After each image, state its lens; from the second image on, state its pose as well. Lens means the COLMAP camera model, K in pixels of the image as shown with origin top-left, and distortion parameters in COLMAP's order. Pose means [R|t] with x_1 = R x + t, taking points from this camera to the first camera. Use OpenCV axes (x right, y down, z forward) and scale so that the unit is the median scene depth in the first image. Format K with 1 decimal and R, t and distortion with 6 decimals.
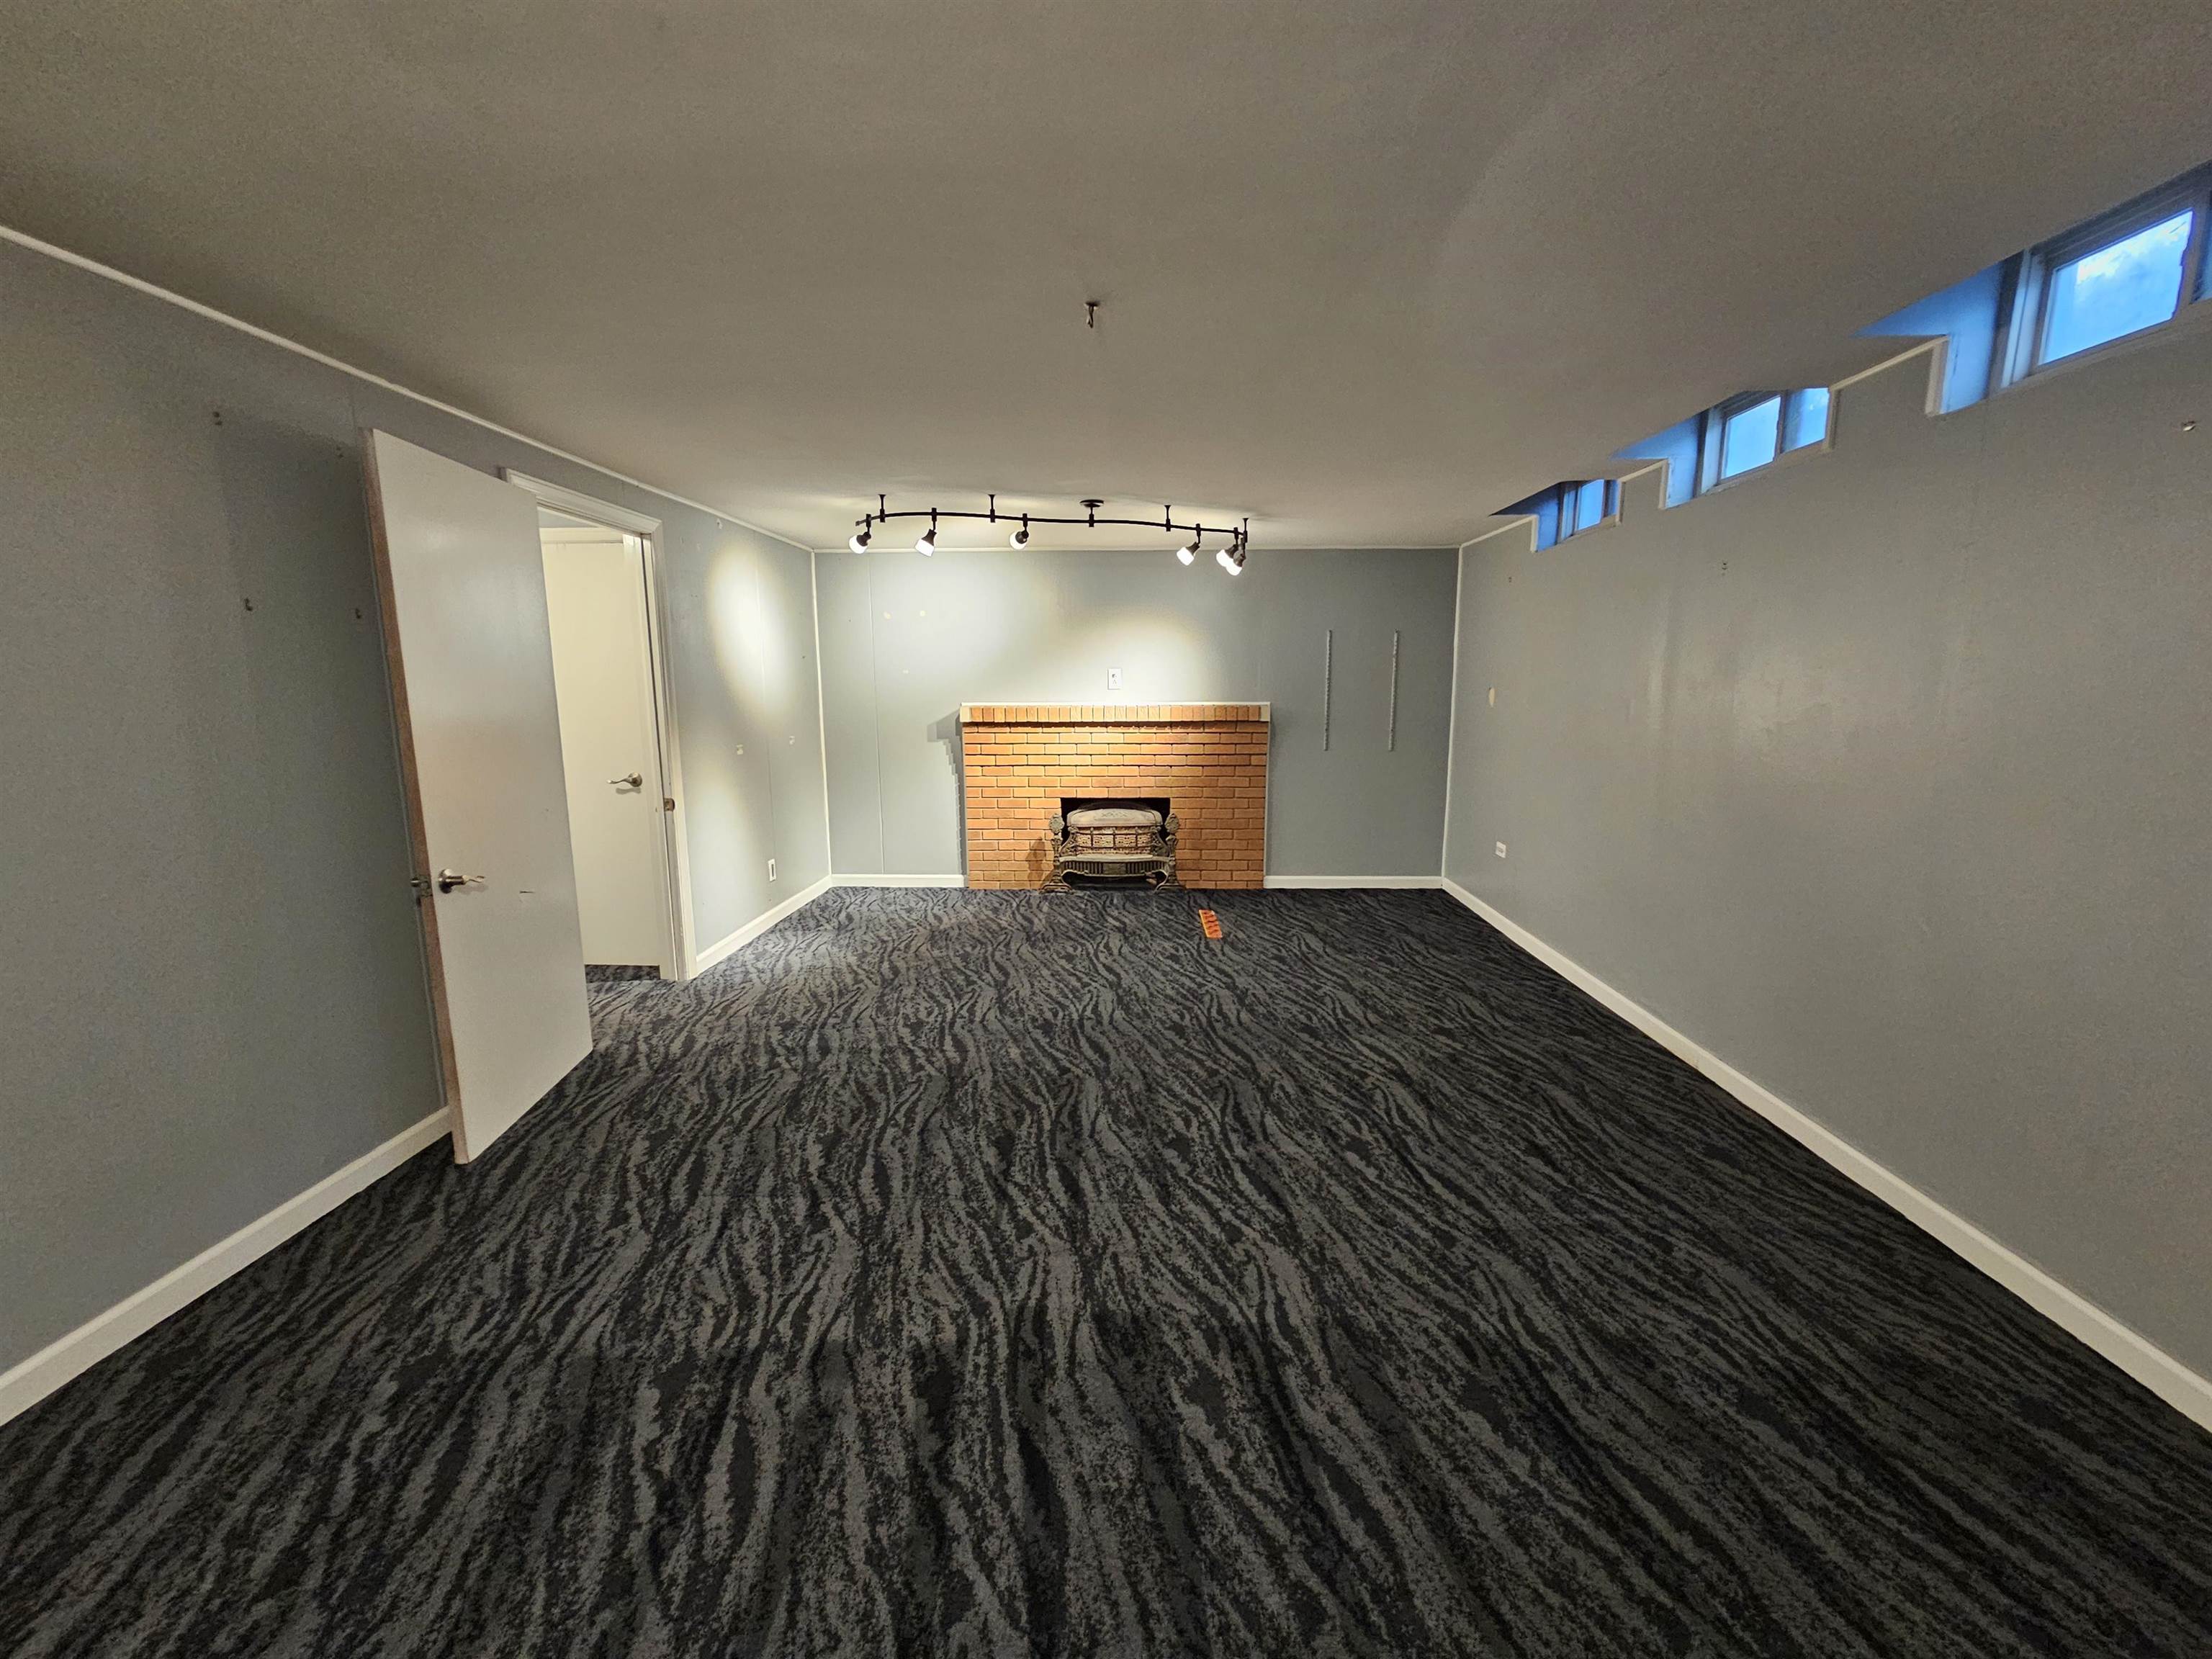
lens RADIAL K [[898.8, 0, 1117.1], [0, 898.8, 825.2], [0, 0, 1]] dist [-0.000222, 0.000057]
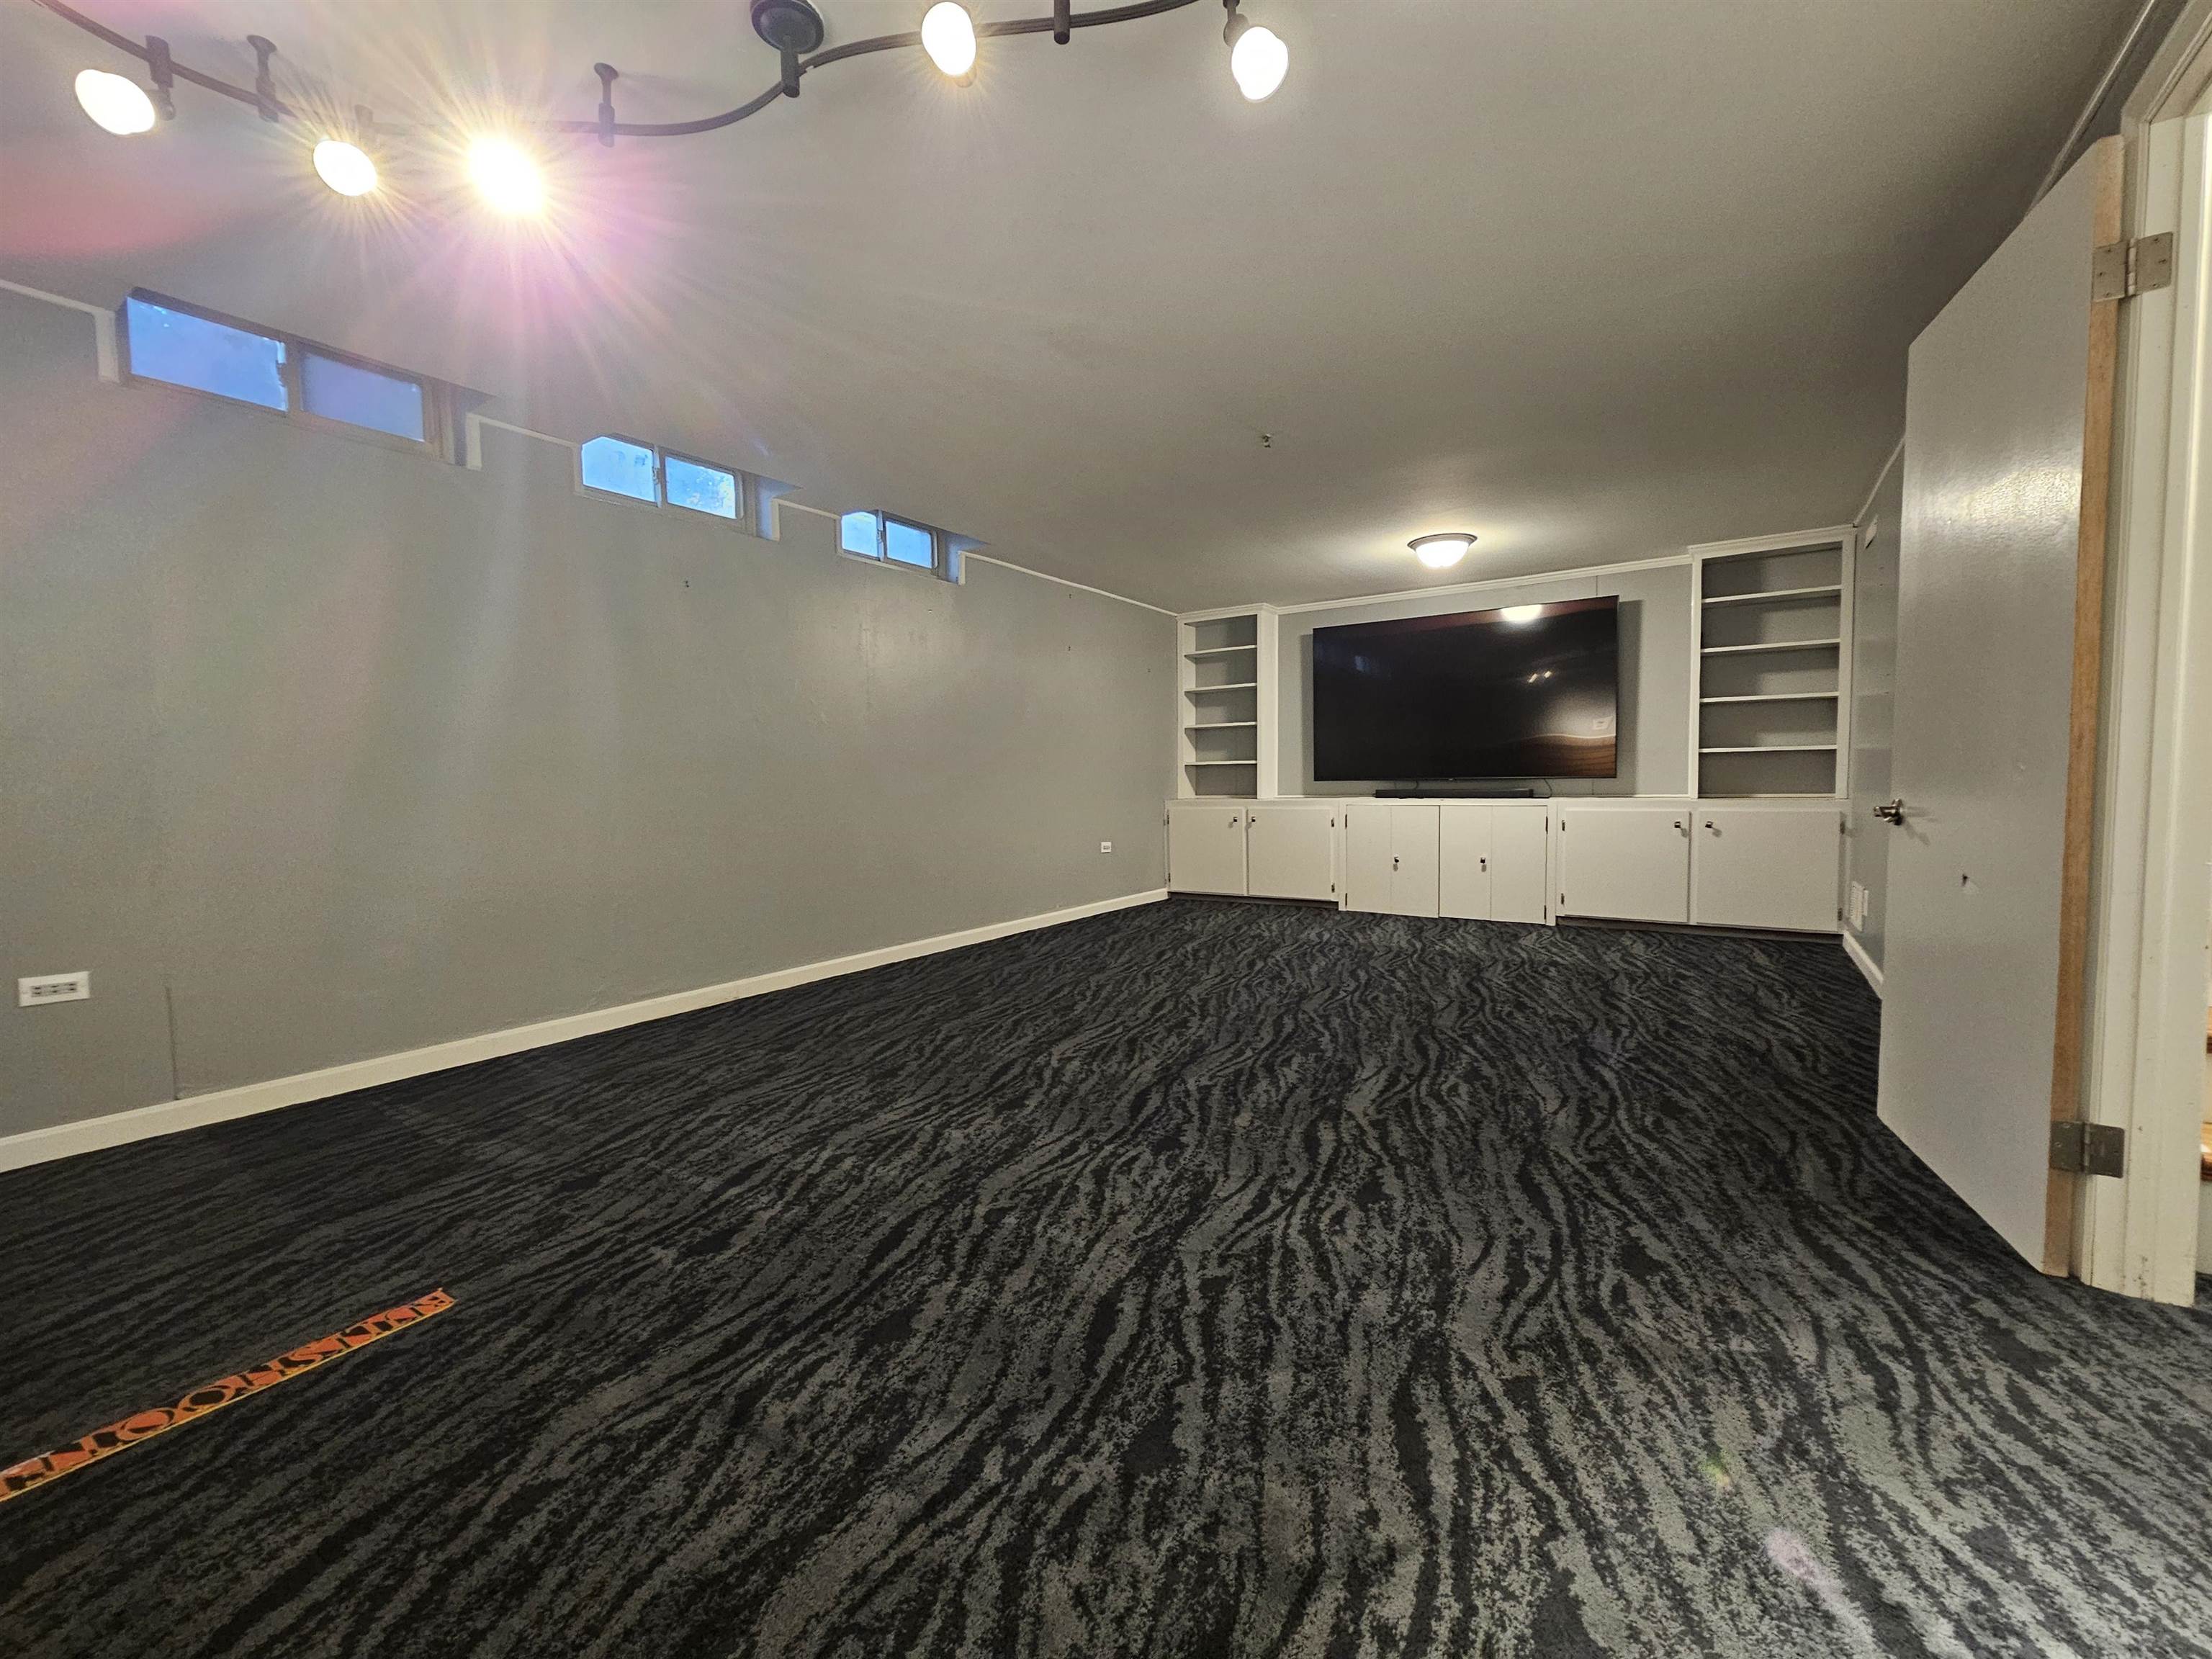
lens RADIAL K [[898.8, 0, 1117.1], [0, 898.8, 825.2], [0, 0, 1]] dist [-0.000222, 0.000057]
pose [[-0.848391, -0.015131, 0.529154, -0.361767], [0.099054, 0.977399, 0.186761, -0.113318], [-0.520020, 0.210861, -0.827718, 1.416622]]
